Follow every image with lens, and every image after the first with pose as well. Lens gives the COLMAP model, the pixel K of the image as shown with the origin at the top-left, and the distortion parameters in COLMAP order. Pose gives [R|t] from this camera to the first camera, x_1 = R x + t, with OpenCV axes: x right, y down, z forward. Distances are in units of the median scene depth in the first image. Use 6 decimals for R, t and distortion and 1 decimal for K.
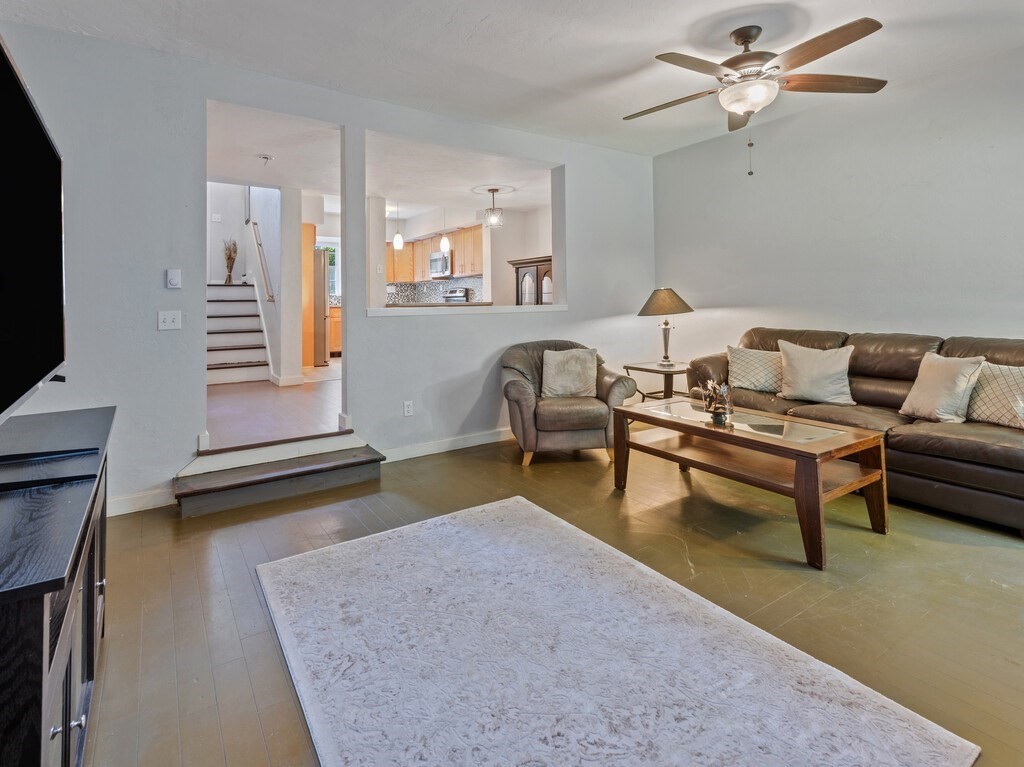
lens RADIAL K [[479.7, 0, 526.1], [0, 479.7, 293.1], [0, 0, 1]] dist [0.003506, 0.000245]
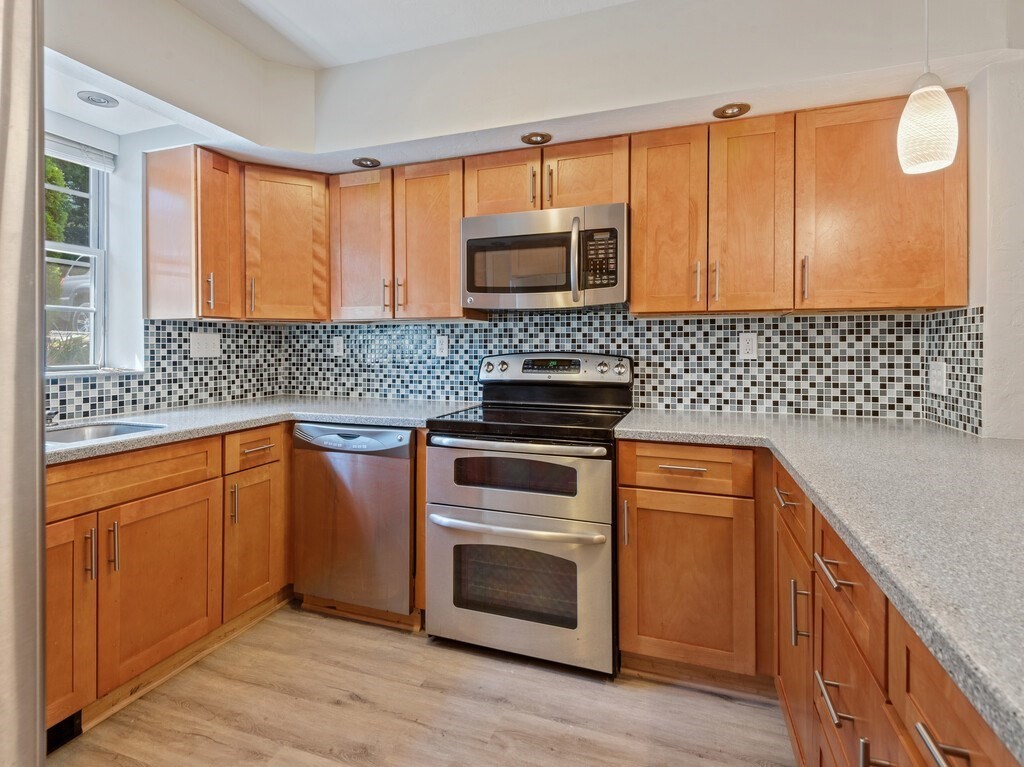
lens RADIAL K [[491.6, 0, 498.5], [0, 491.6, 335.1], [0, 0, 1]] dist [0.005230, -0.001053]
pose [[0.833062, 0.031215, 0.552298, -0.458963], [-0.027519, 0.999509, -0.014983, -0.021173], [-0.552494, -0.002717, 0.833512, 1.072653]]
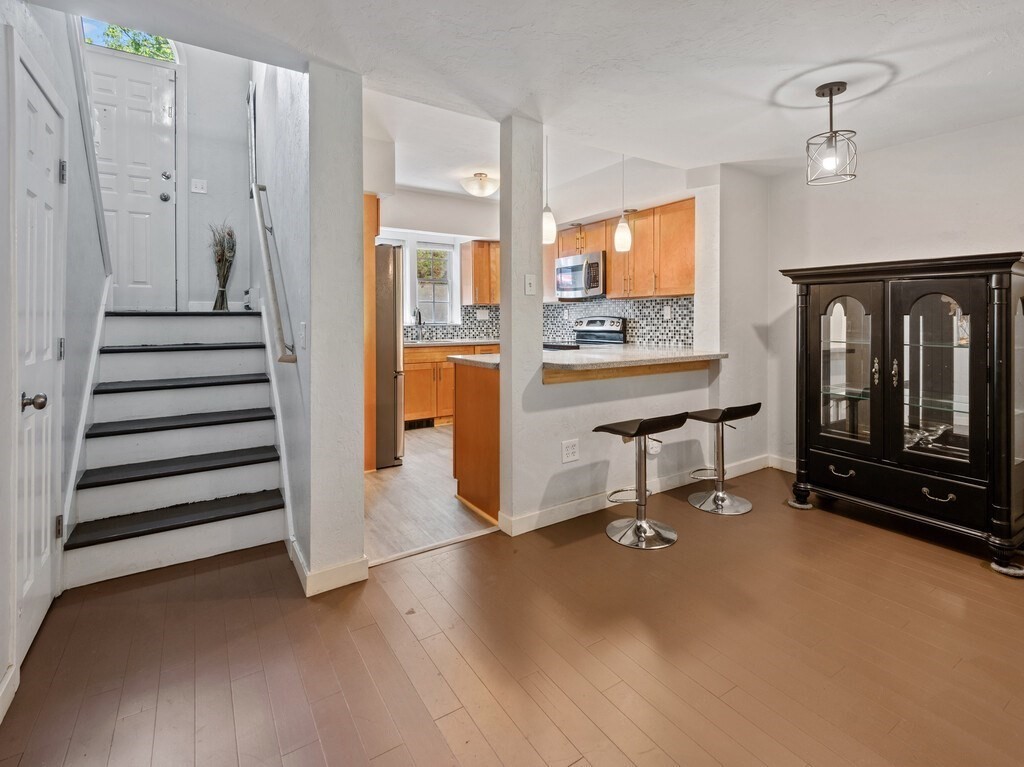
lens RADIAL K [[506.9, 0, 532.8], [0, 506.9, 316.4], [0, 0, 1]] dist [0.005971, 0.000394]
pose [[0.997374, 0.014903, -0.070869, -0.258218], [-0.013828, 0.999782, 0.015629, -0.026824], [0.071087, -0.014608, 0.997363, 0.514493]]
